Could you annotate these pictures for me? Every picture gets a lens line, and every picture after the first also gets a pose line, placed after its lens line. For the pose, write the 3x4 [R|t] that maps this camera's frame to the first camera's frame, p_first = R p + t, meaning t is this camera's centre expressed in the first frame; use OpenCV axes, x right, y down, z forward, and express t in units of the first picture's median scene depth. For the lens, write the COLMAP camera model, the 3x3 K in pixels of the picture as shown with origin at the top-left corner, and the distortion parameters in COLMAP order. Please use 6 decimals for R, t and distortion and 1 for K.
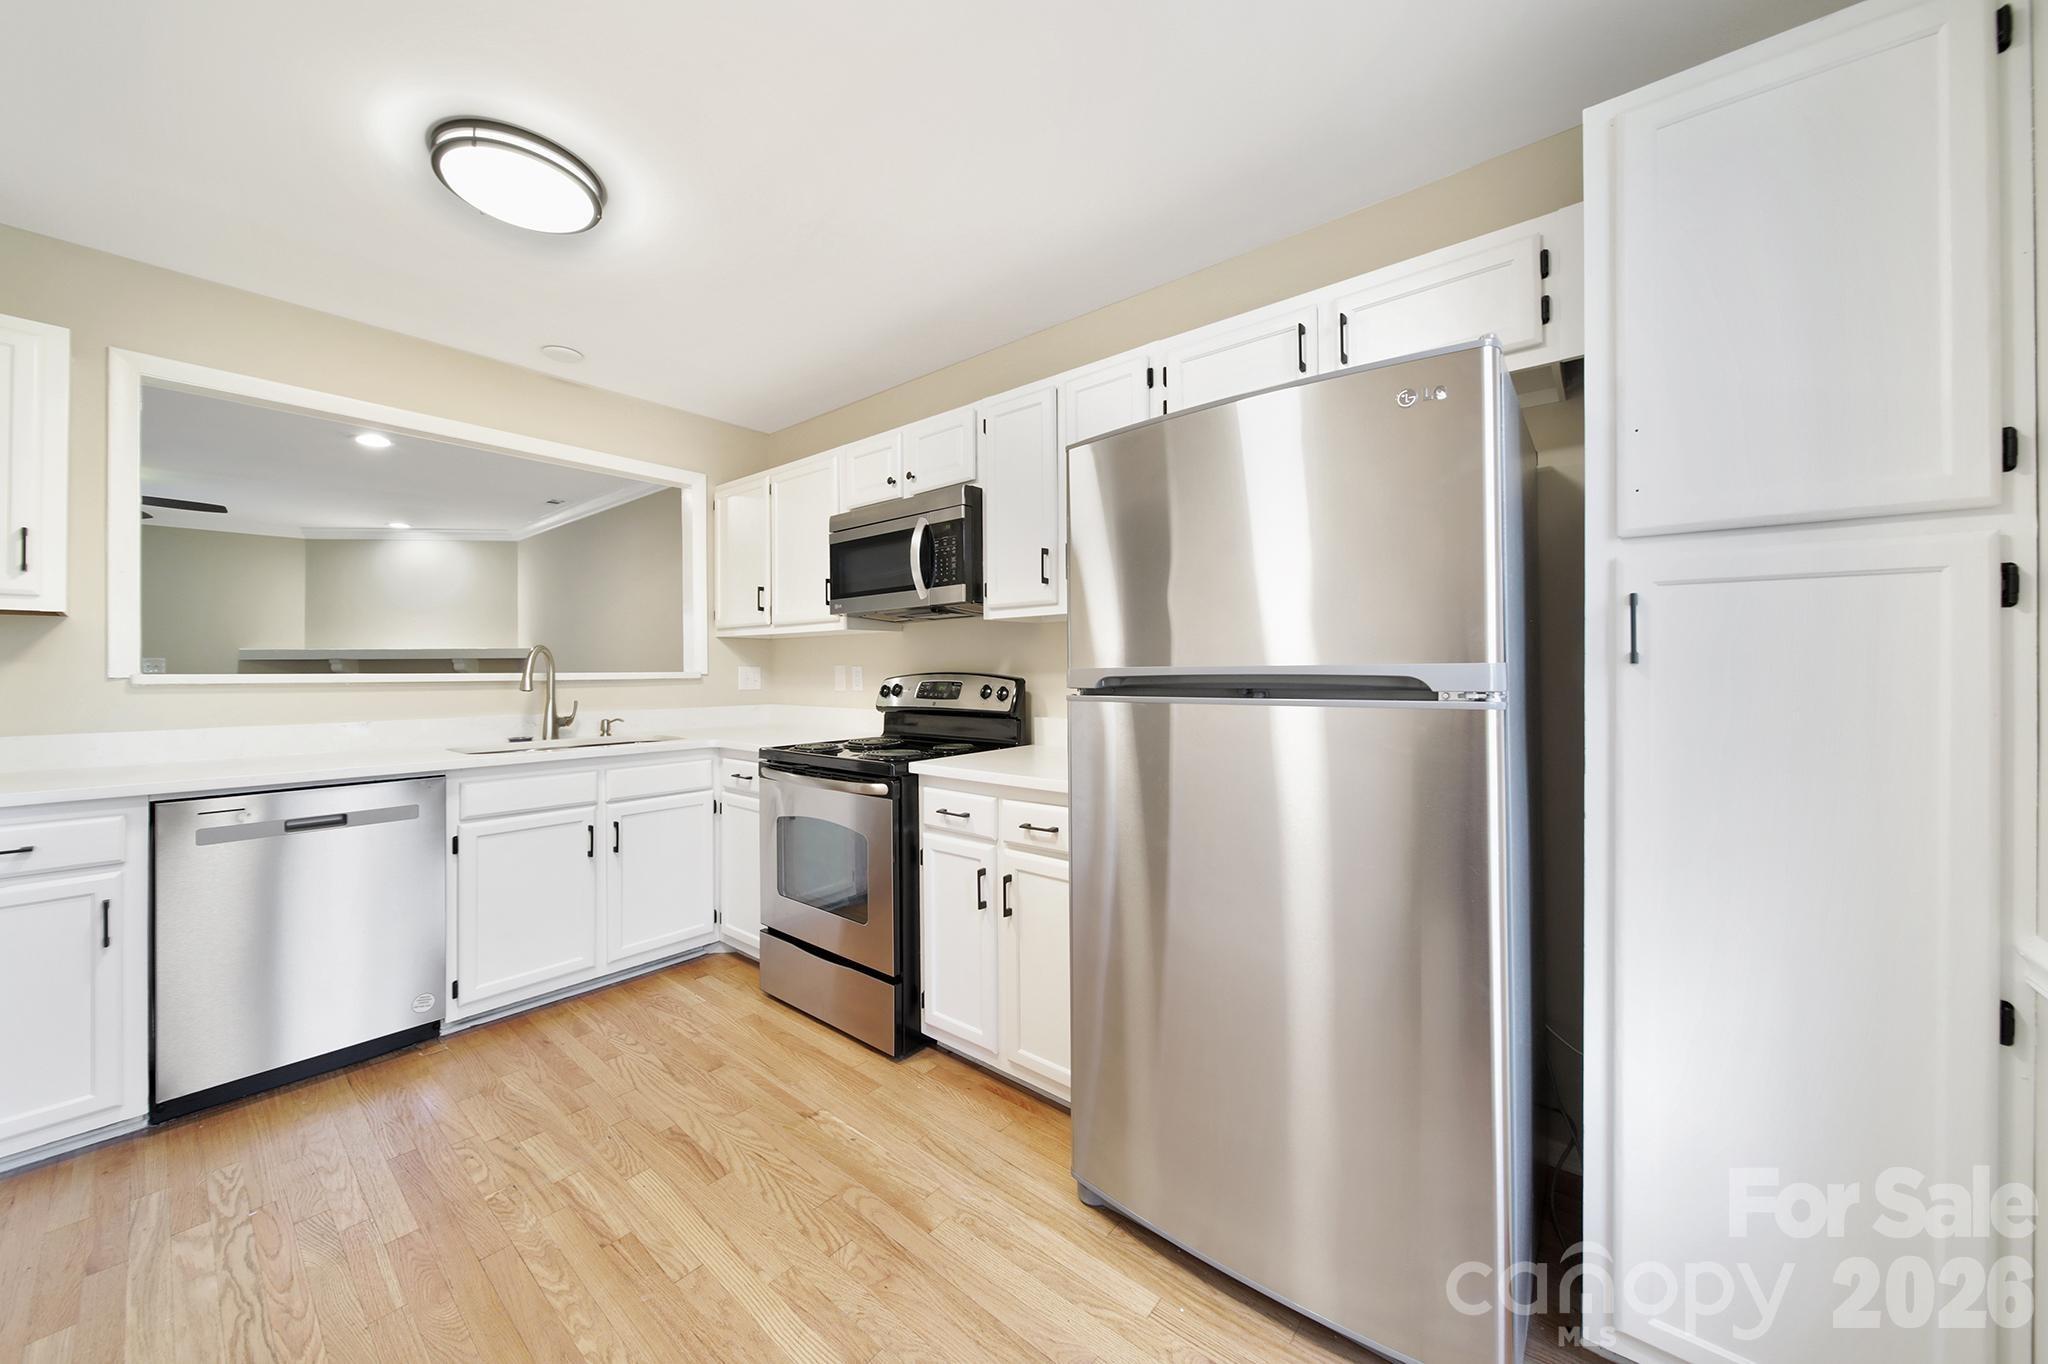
lens RADIAL K [[739.4, 0, 1020.5], [0, 739.4, 663.2], [0, 0, 1]] dist [-0.004709, -0.000522]
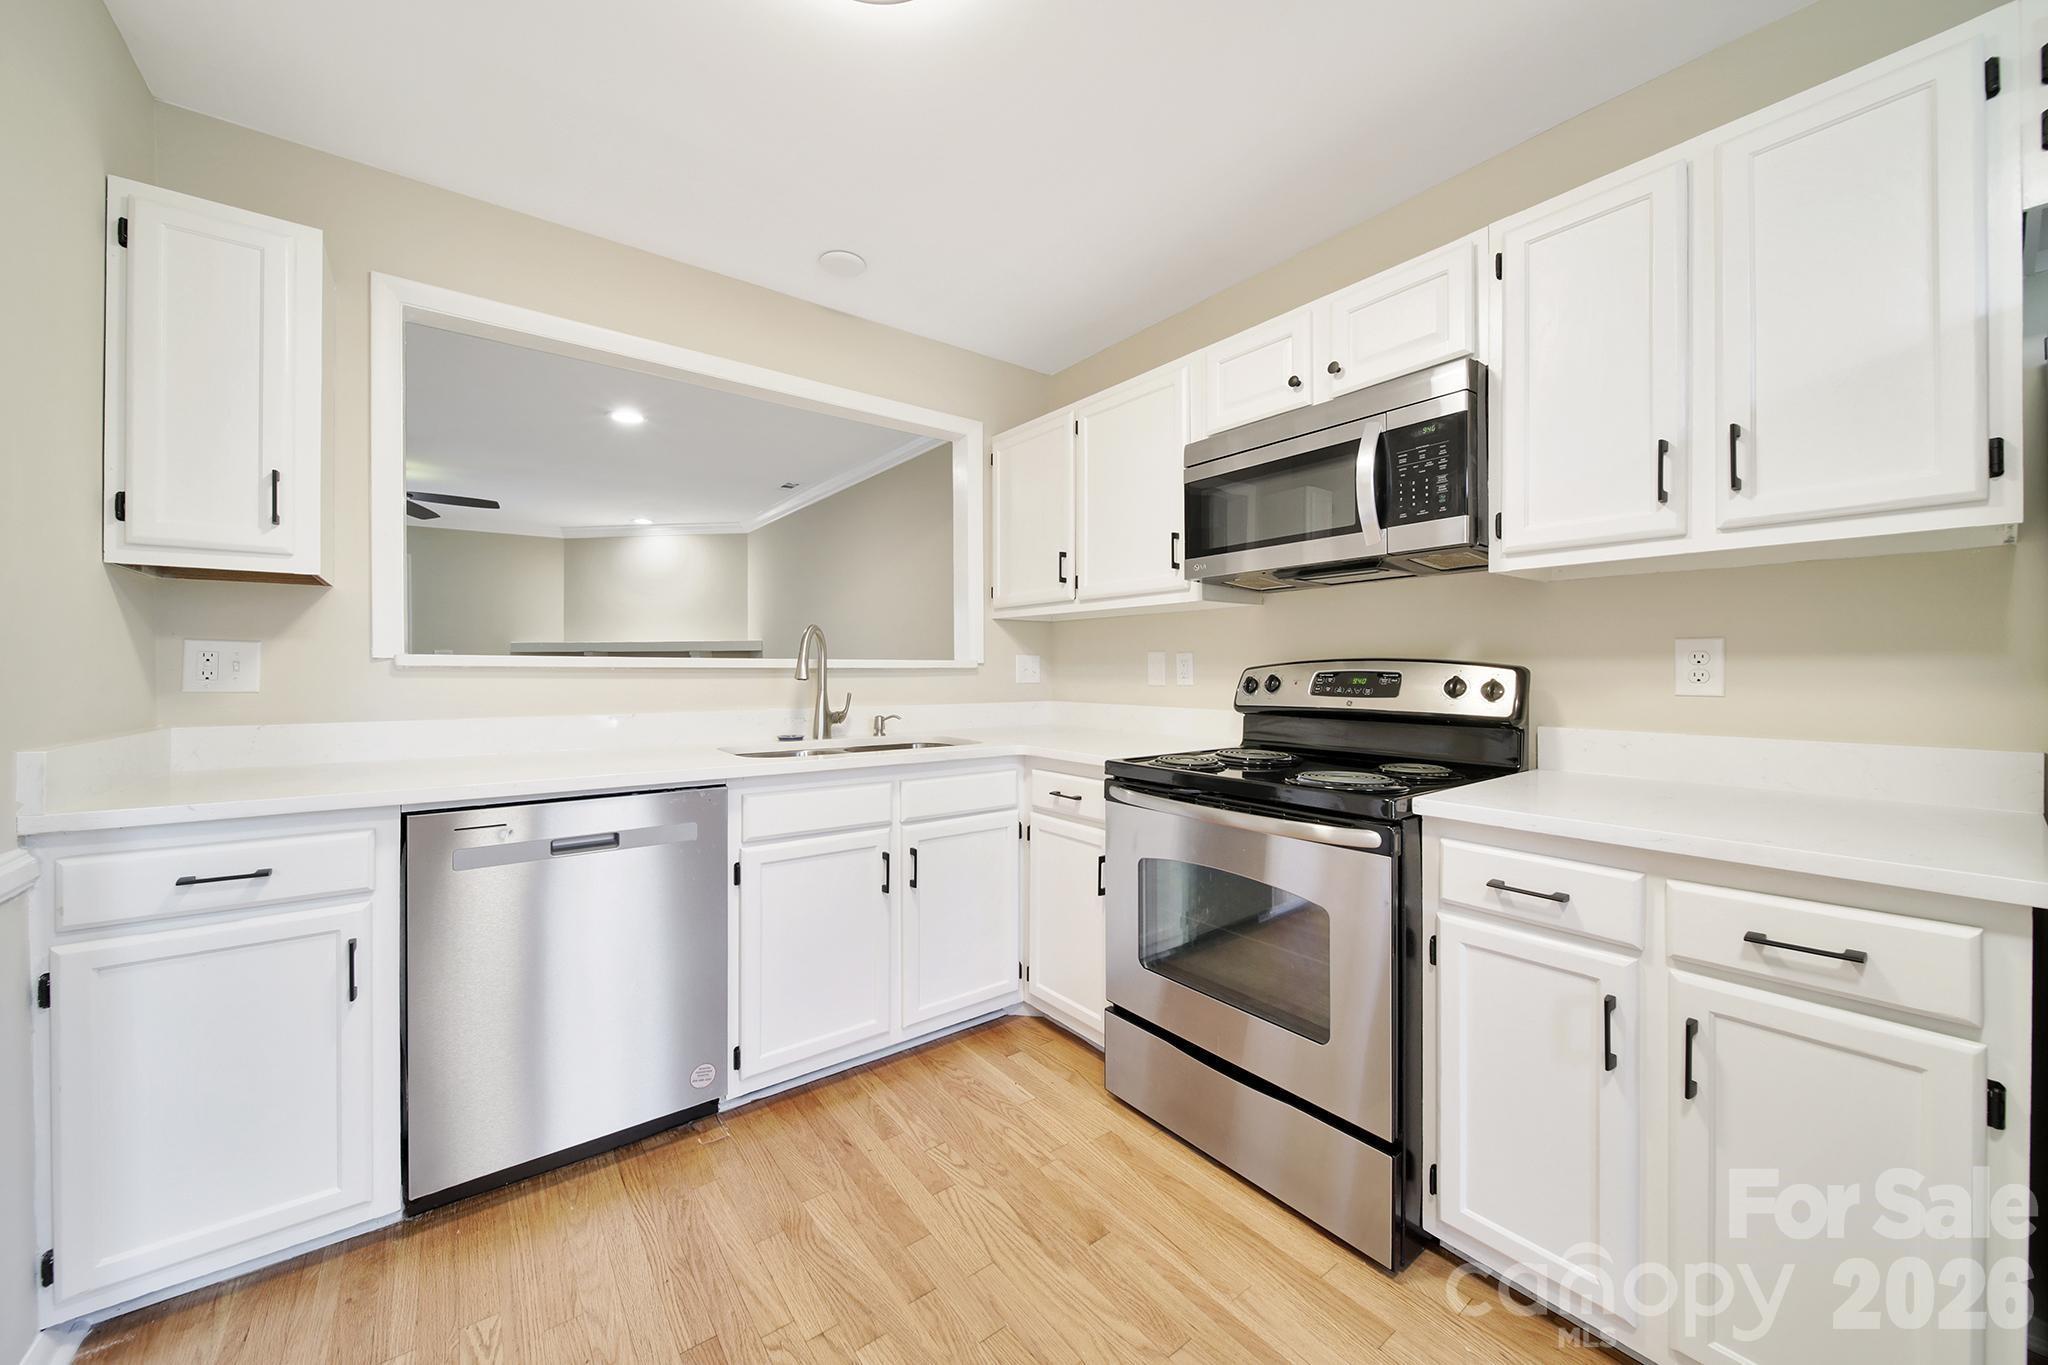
lens RADIAL K [[714.9, 0, 1021.8], [0, 714.9, 674.7], [0, 0, 1]] dist [-0.001627, -0.000208]
pose [[0.980382, 0.008476, -0.196926, -0.315346], [-0.005766, 0.999881, 0.014333, 0.022047], [0.197024, -0.012916, 0.980314, 0.311225]]
